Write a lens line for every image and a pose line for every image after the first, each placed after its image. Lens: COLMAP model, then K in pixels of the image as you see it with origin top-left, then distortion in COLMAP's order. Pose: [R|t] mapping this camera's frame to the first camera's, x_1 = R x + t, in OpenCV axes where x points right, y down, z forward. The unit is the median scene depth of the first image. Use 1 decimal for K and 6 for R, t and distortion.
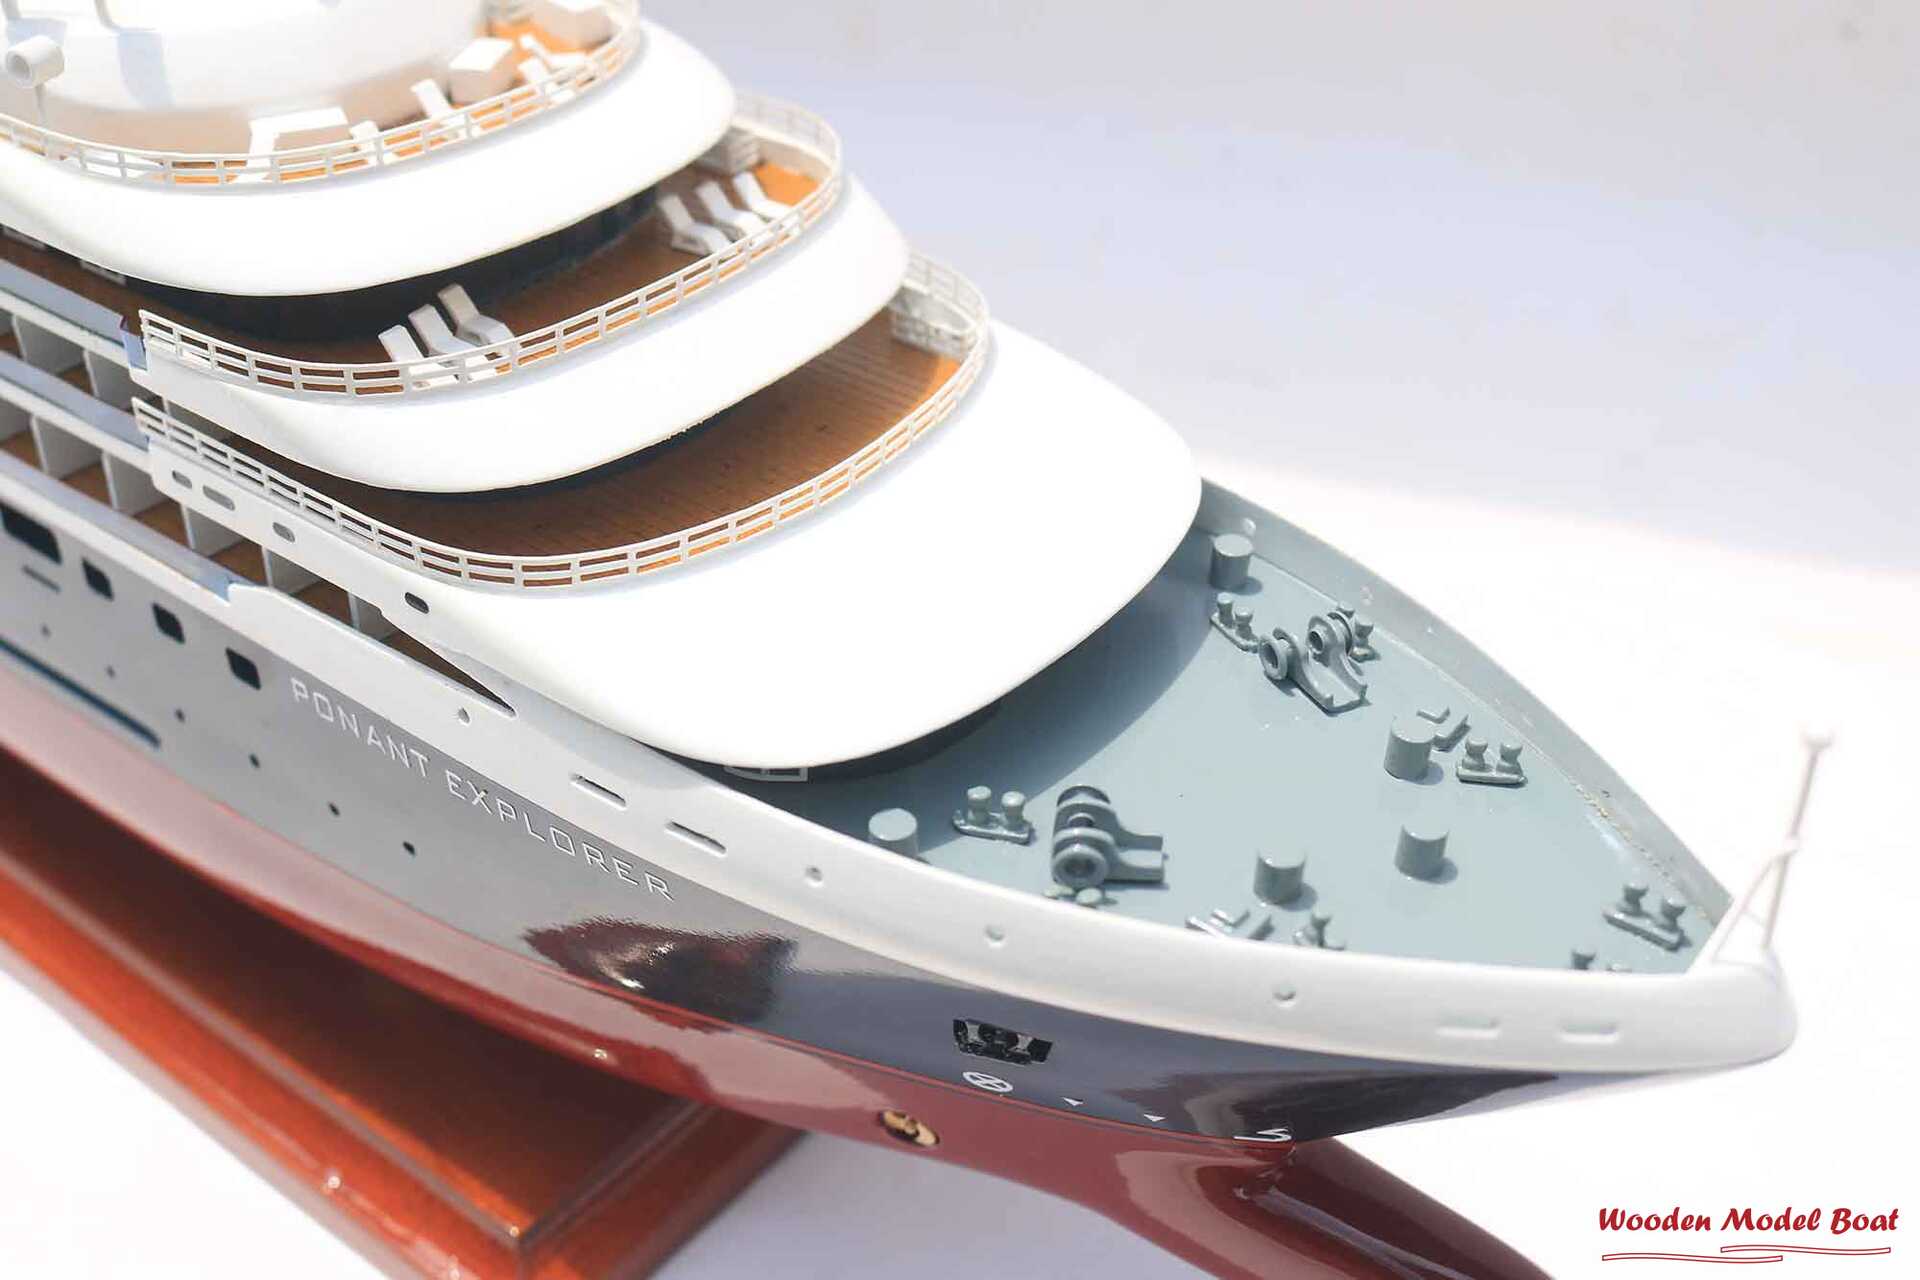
lens RADIAL K [[2045.3, 0, 953.4], [0, 2045.3, 576.1], [0, 0, 1]] dist [-0.089709, 0.000000]
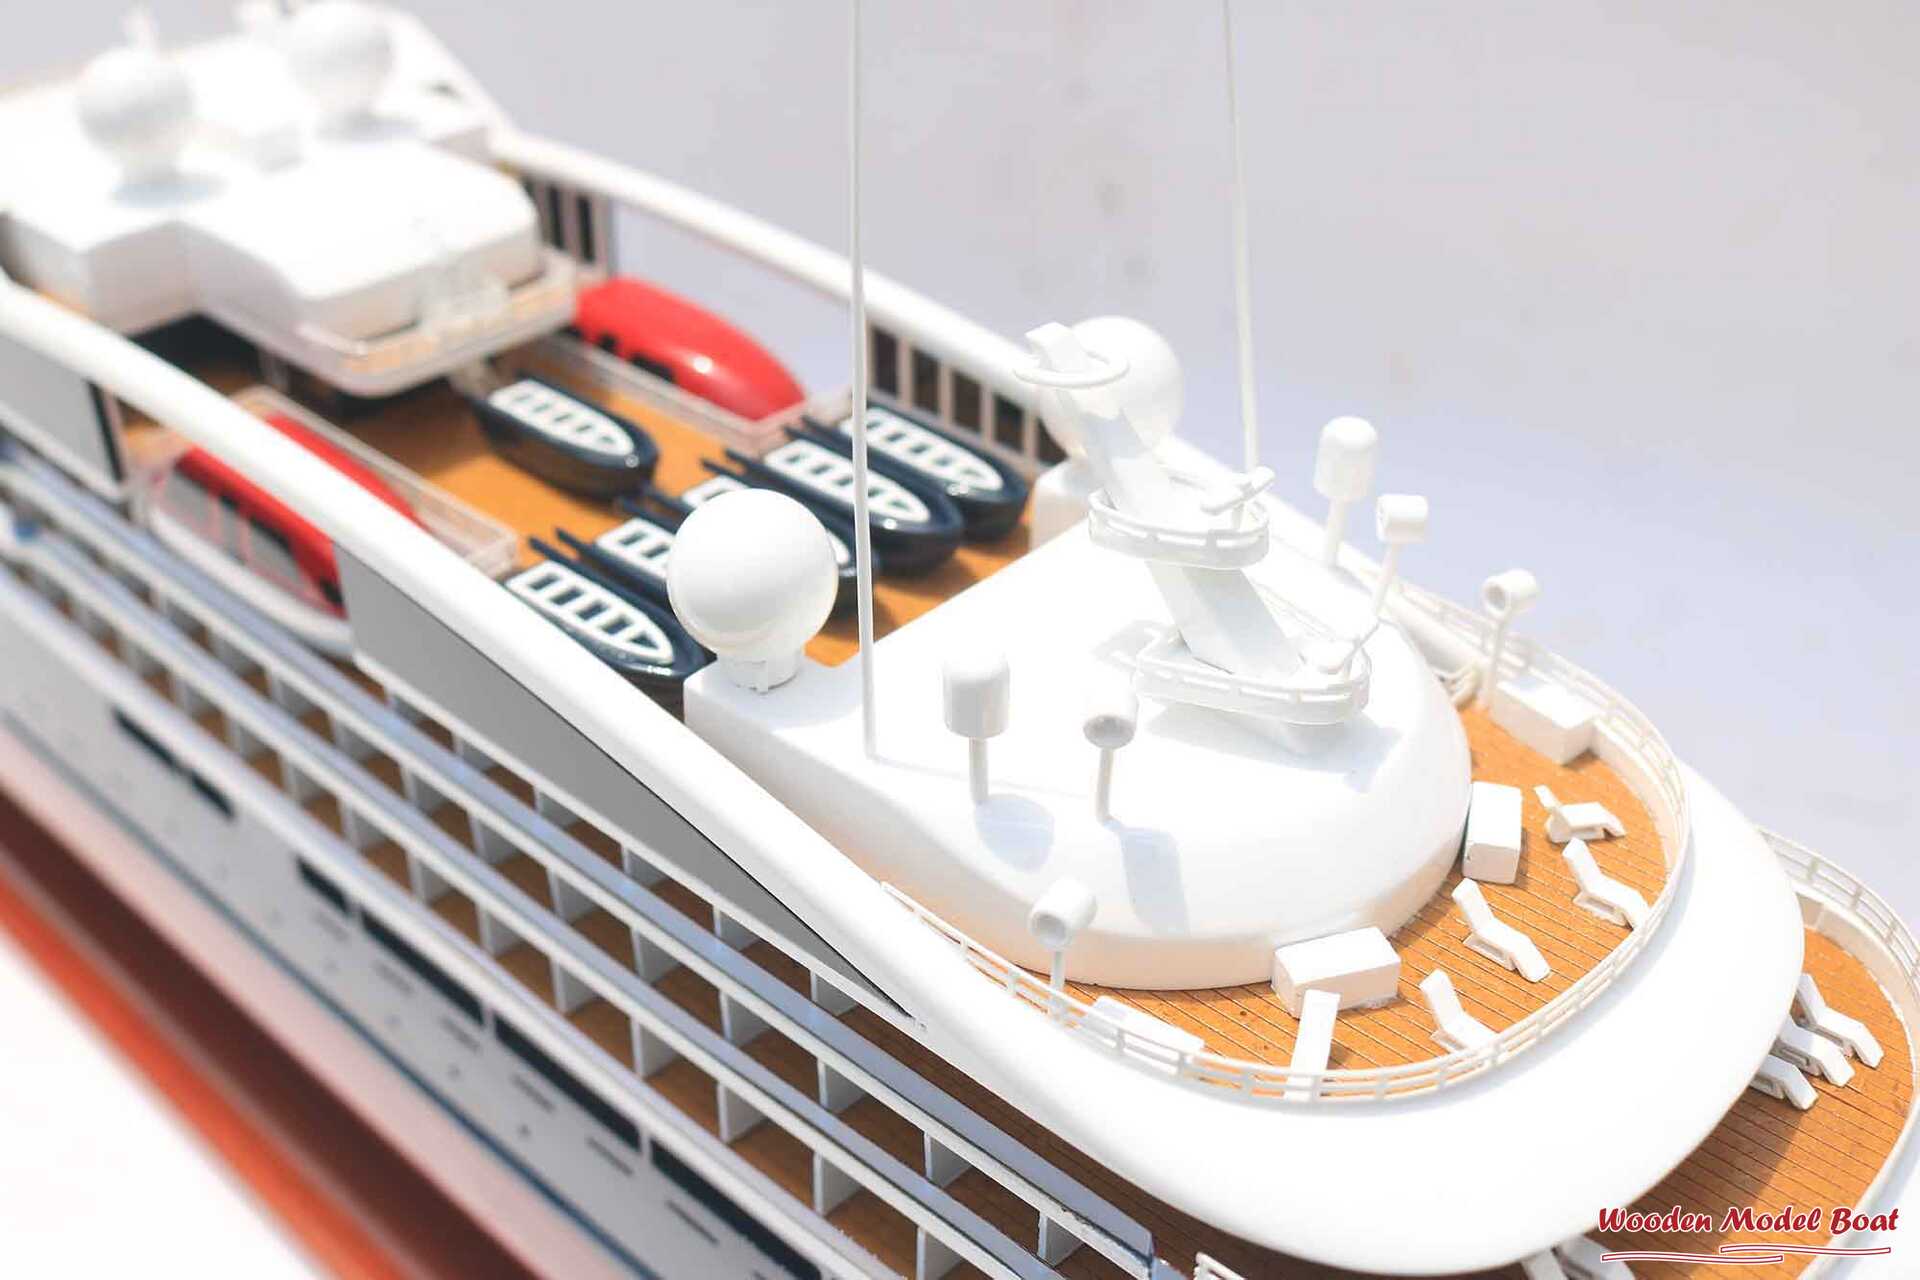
lens RADIAL K [[2045.3, 0, 953.7], [0, 2045.3, 630.6], [0, 0, 1]] dist [-0.089709, 0.000000]
pose [[0.993672, 0.052468, -0.099314, -0.436371], [-0.054511, 0.998351, -0.017978, -0.358434], [0.098207, 0.023278, 0.994894, 0.197929]]
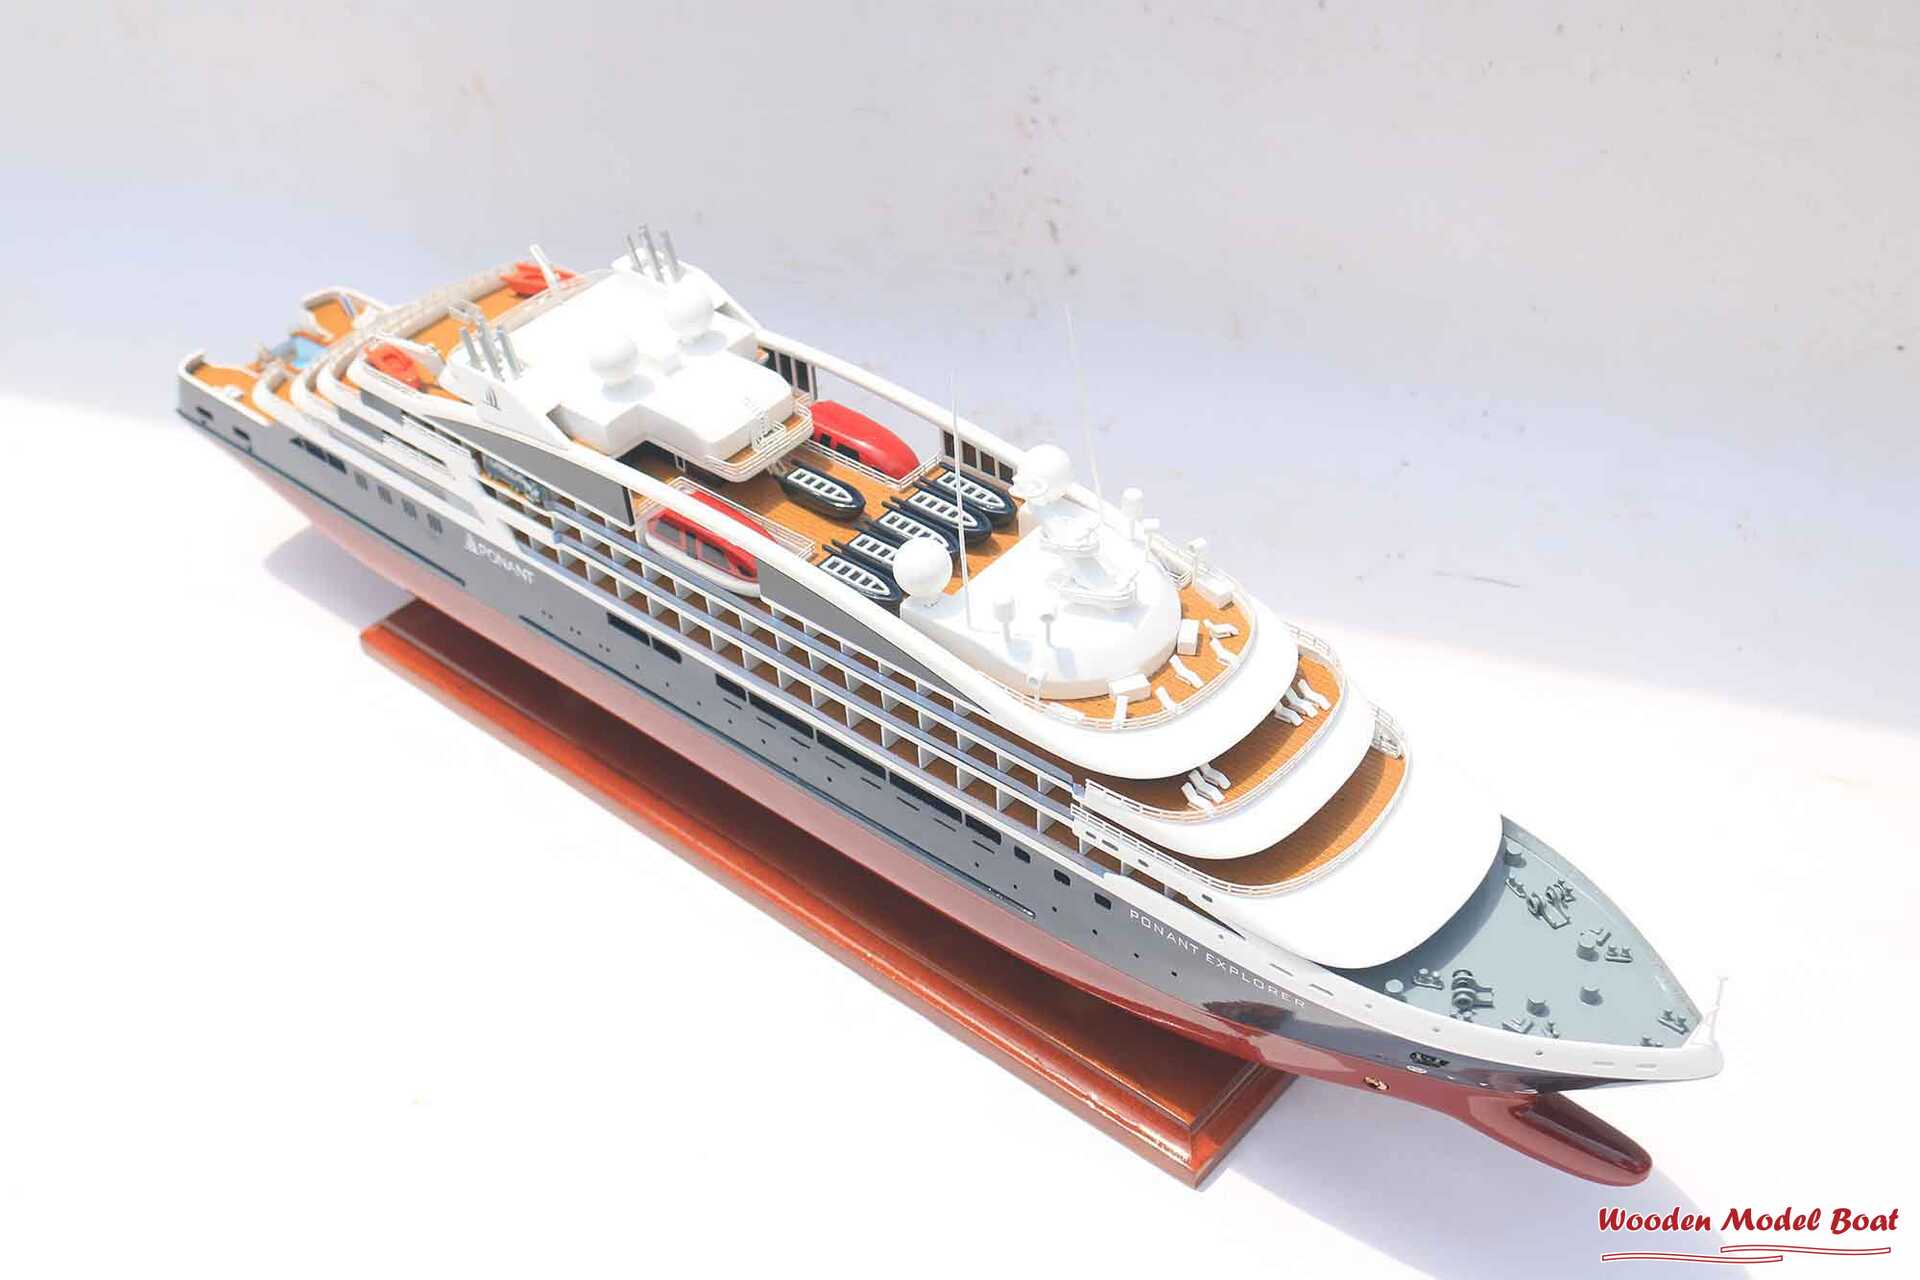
lens RADIAL K [[2045.3, 0, 966.1], [0, 2045.3, 636.7], [0, 0, 1]] dist [-0.089709, 0.000000]
pose [[0.995880, -0.007902, -0.090341, -0.322624], [0.017398, 0.994339, 0.104816, -0.587792], [0.089002, -0.105955, 0.990380, -1.561763]]
